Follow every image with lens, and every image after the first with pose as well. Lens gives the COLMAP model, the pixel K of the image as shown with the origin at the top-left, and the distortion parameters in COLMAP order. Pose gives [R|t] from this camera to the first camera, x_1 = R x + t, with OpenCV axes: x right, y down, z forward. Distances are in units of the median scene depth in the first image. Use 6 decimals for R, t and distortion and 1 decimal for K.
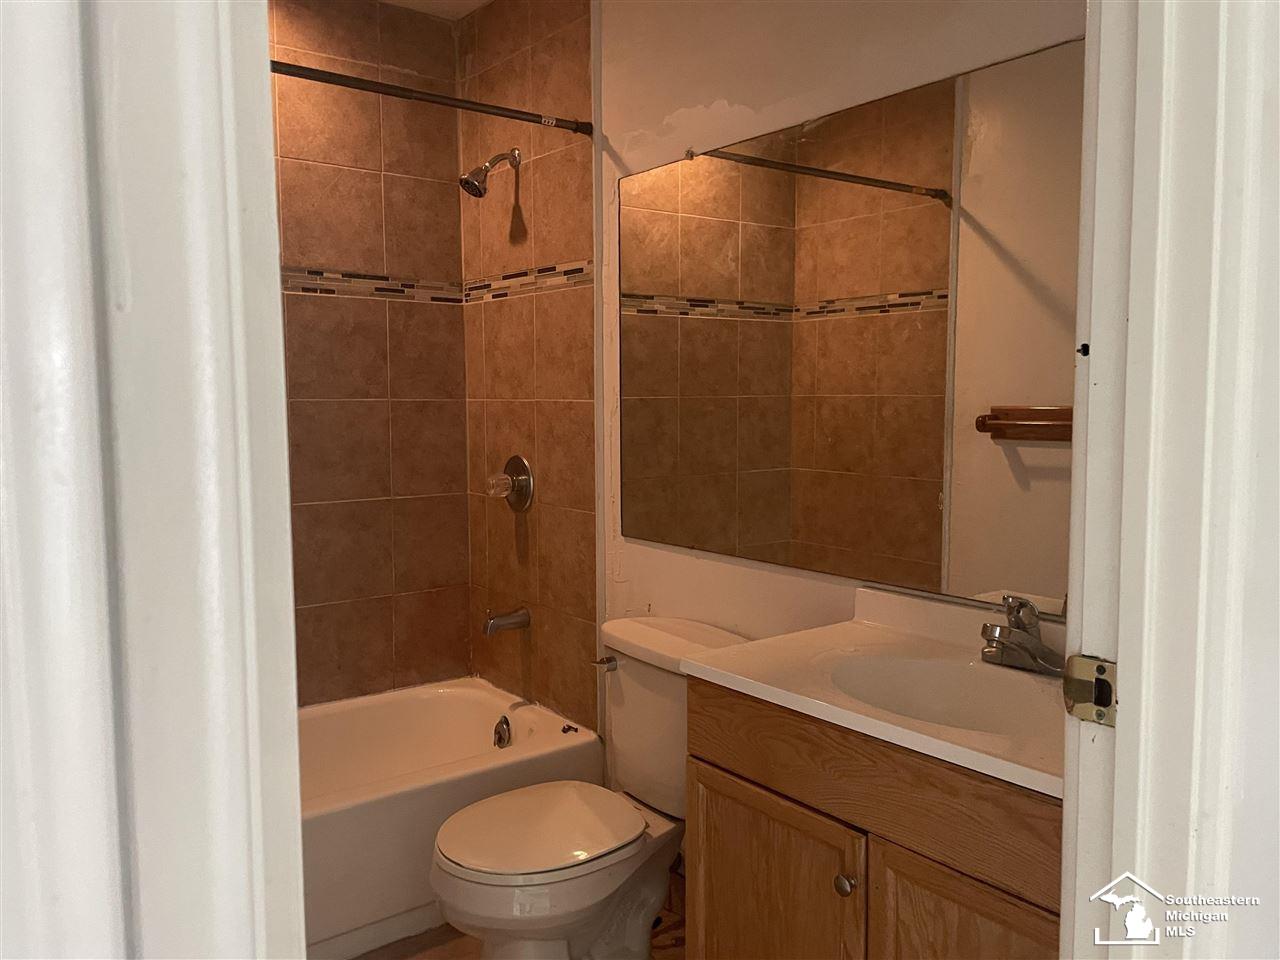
lens RADIAL K [[974.7, 0, 642.0], [0, 974.7, 480.1], [0, 0, 1]] dist [0.099729, -0.127920]
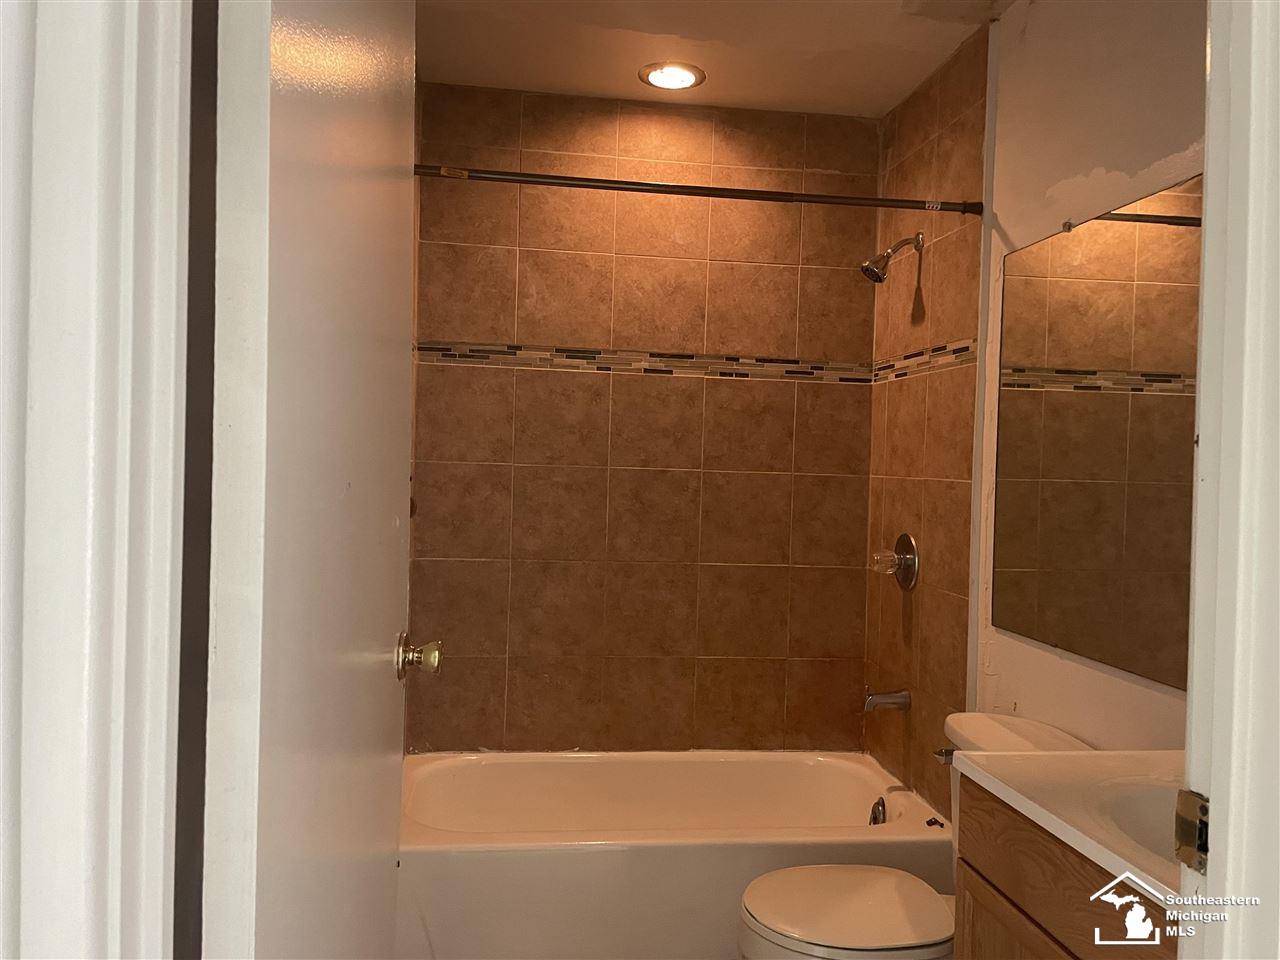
lens RADIAL K [[974.7, 0, 643.3], [0, 974.7, 484.9], [0, 0, 1]] dist [0.099729, -0.127920]
pose [[0.869201, 0.042407, -0.492638, 0.130009], [-0.077701, 0.995651, -0.051388, -0.002384], [0.488316, 0.082945, 0.868716, -0.003834]]
